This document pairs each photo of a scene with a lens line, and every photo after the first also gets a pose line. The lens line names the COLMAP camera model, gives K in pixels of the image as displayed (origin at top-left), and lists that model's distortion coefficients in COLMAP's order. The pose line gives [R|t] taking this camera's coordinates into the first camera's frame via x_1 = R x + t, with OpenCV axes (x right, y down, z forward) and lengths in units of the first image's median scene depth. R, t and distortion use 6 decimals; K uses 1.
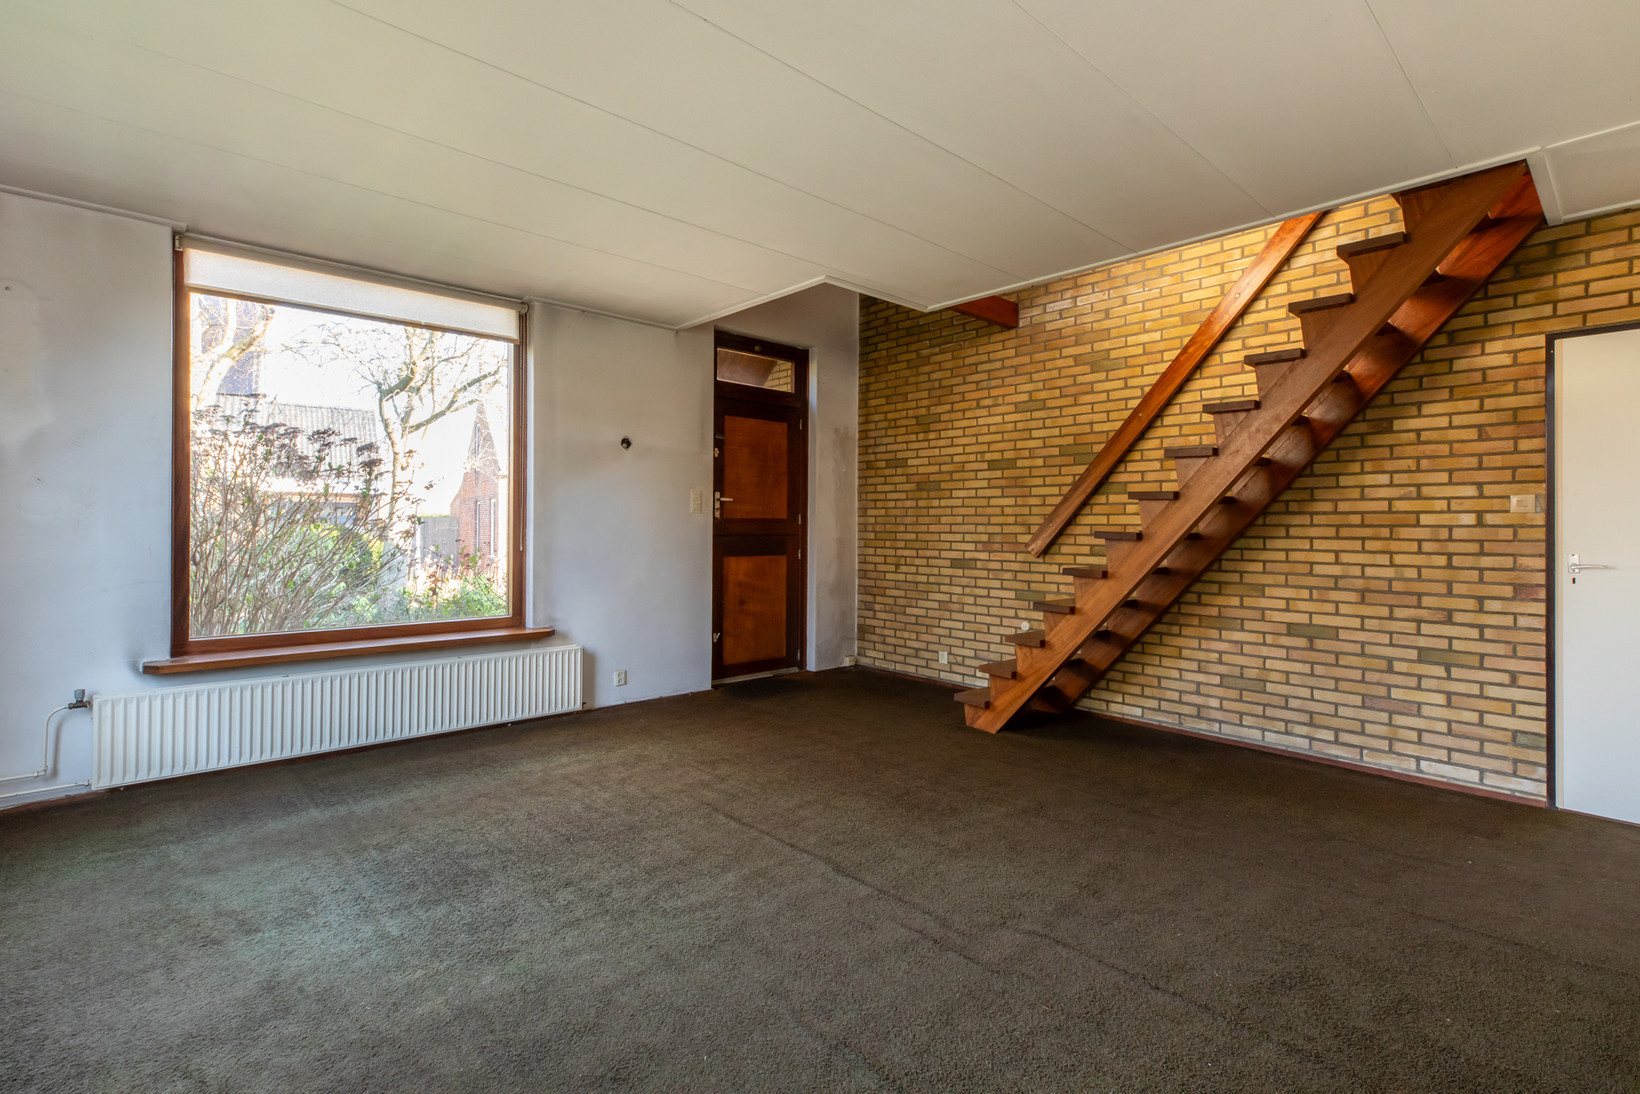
lens RADIAL K [[763.4, 0, 818.1], [0, 763.4, 516.0], [0, 0, 1]] dist [0.001599, -0.000047]
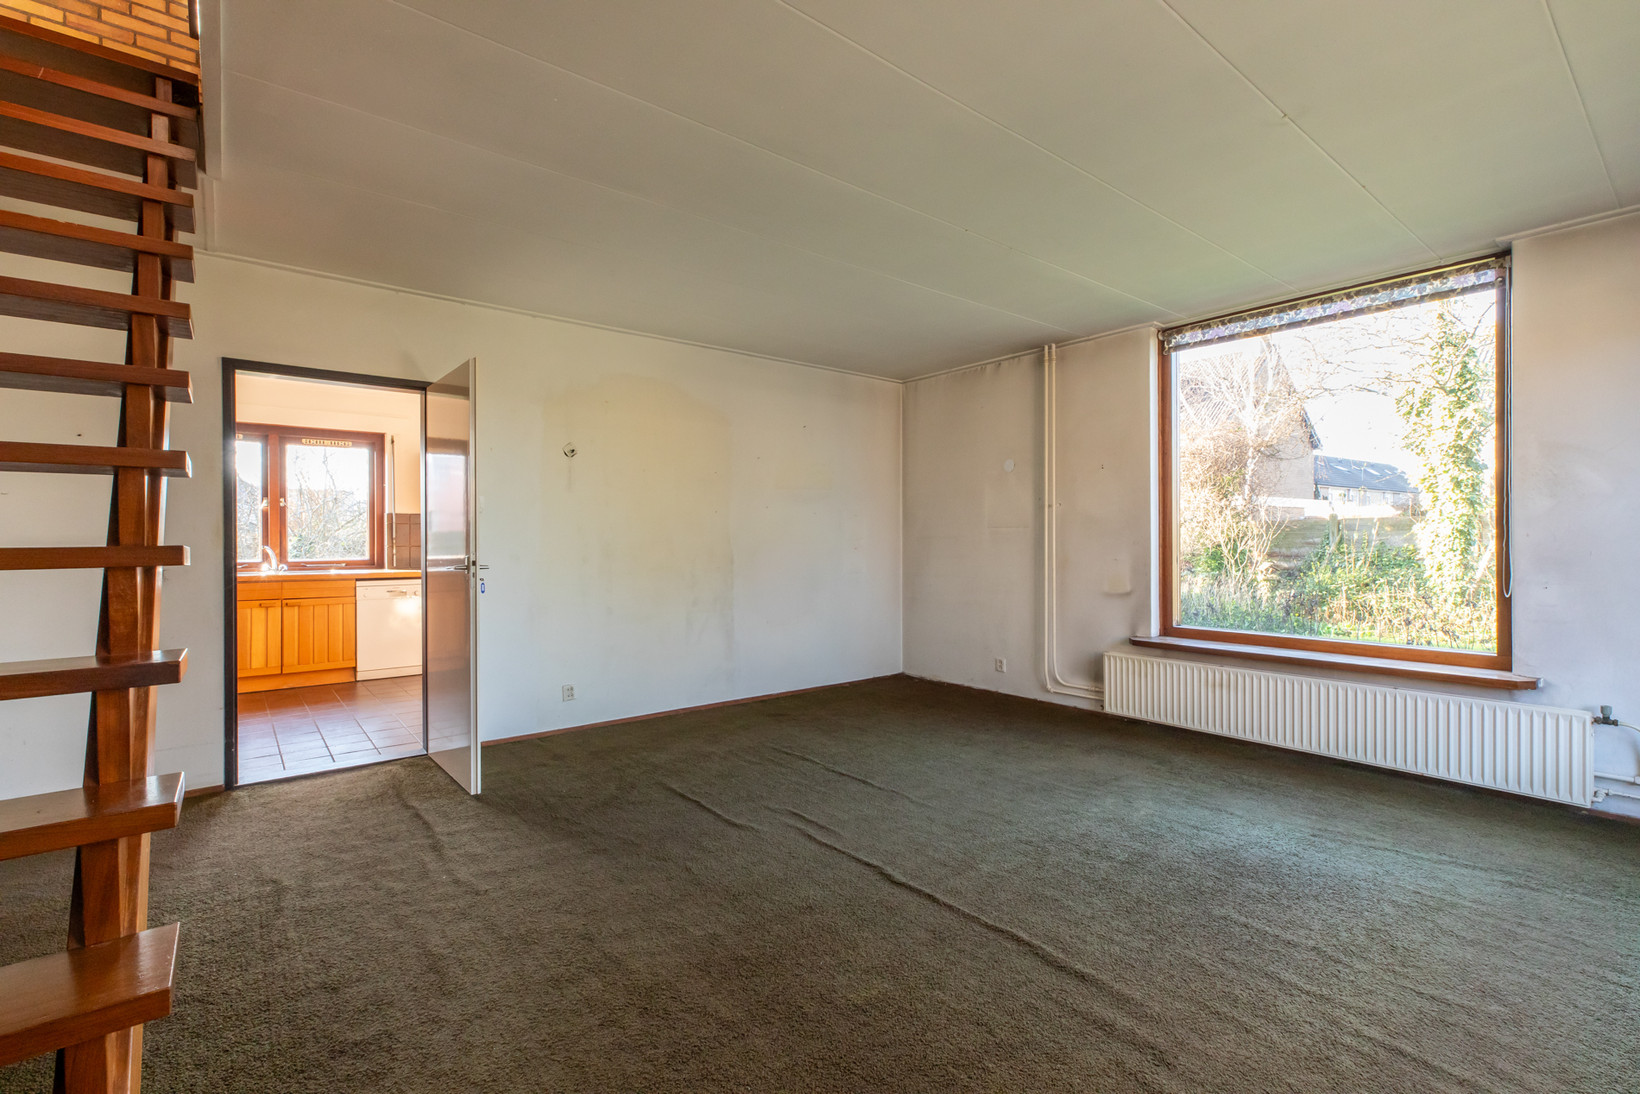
lens RADIAL K [[739.0, 0, 823.1], [0, 739.0, 542.0], [0, 0, 1]] dist [0.003321, 0.000491]
pose [[-0.998275, -0.000743, 0.058712, 0.053115], [-0.000975, 0.999992, -0.003934, 0.018211], [-0.058709, -0.003985, -0.998267, 1.960499]]
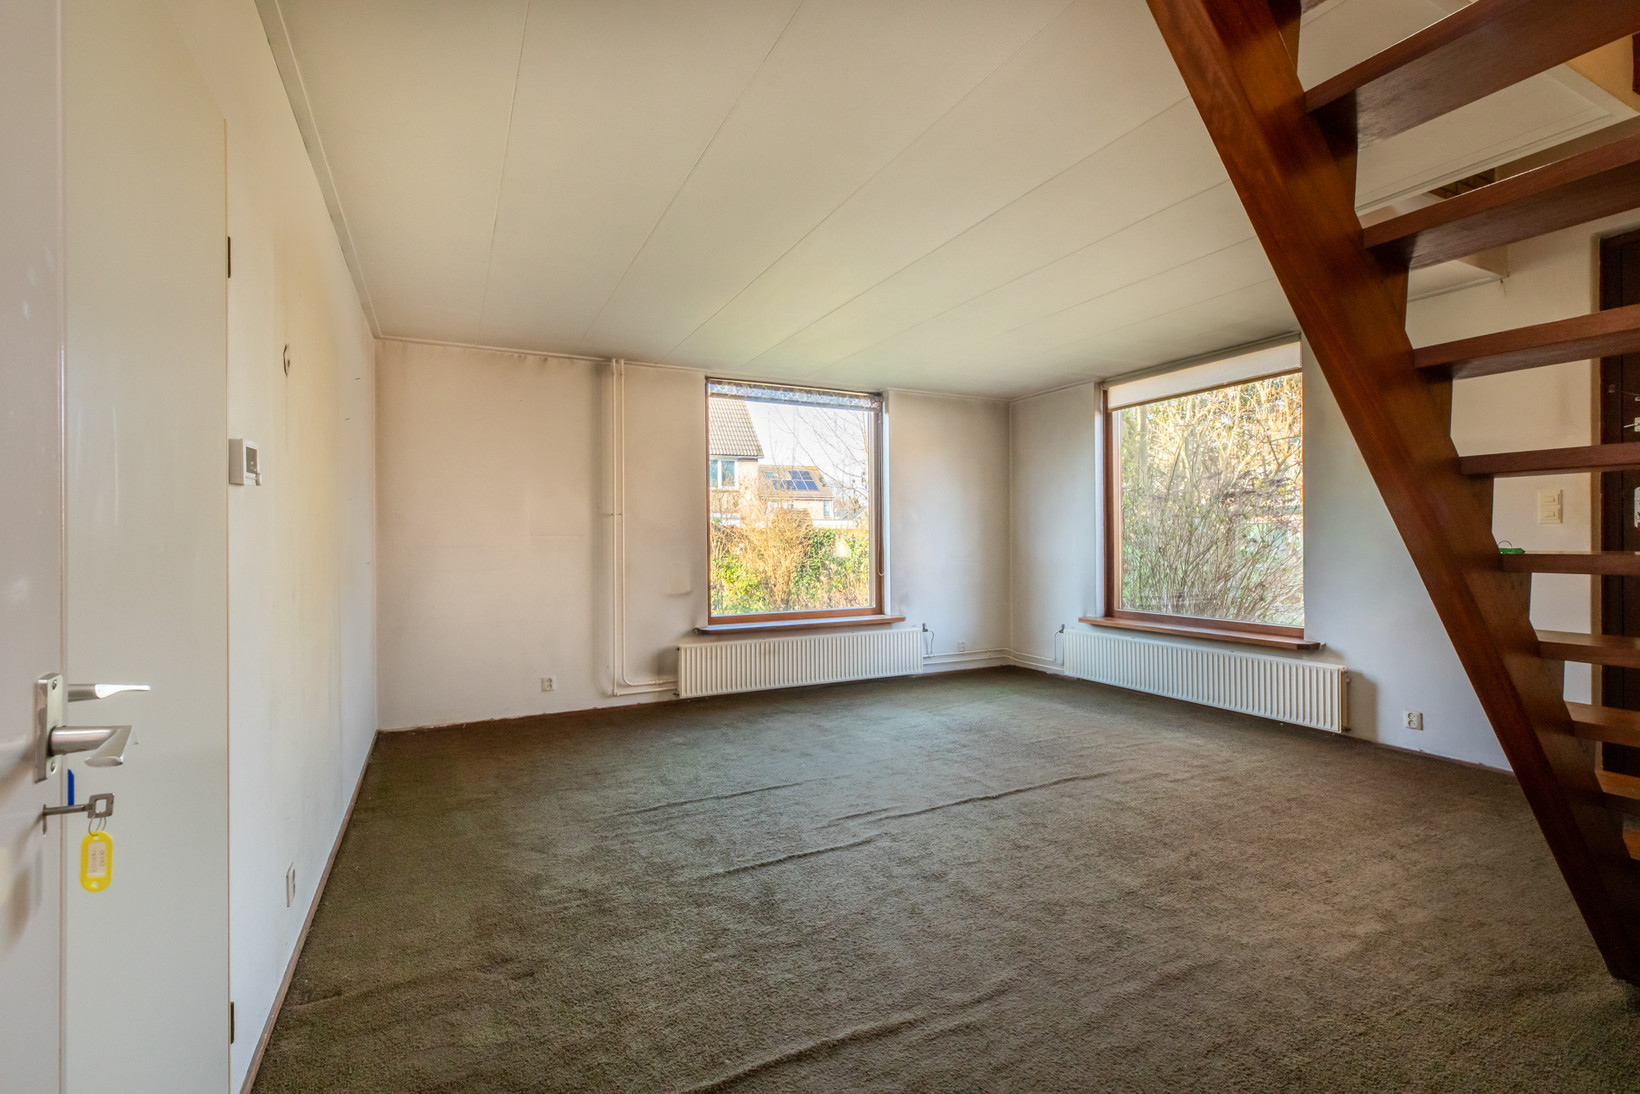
lens RADIAL K [[739.0, 0, 823.1], [0, 739.0, 542.0], [0, 0, 1]] dist [0.003321, 0.000491]
pose [[-0.259354, -0.002768, -0.965778, 1.332373], [0.016372, 0.999840, -0.007262, 0.011743], [0.965644, -0.017695, -0.259267, 1.061401]]
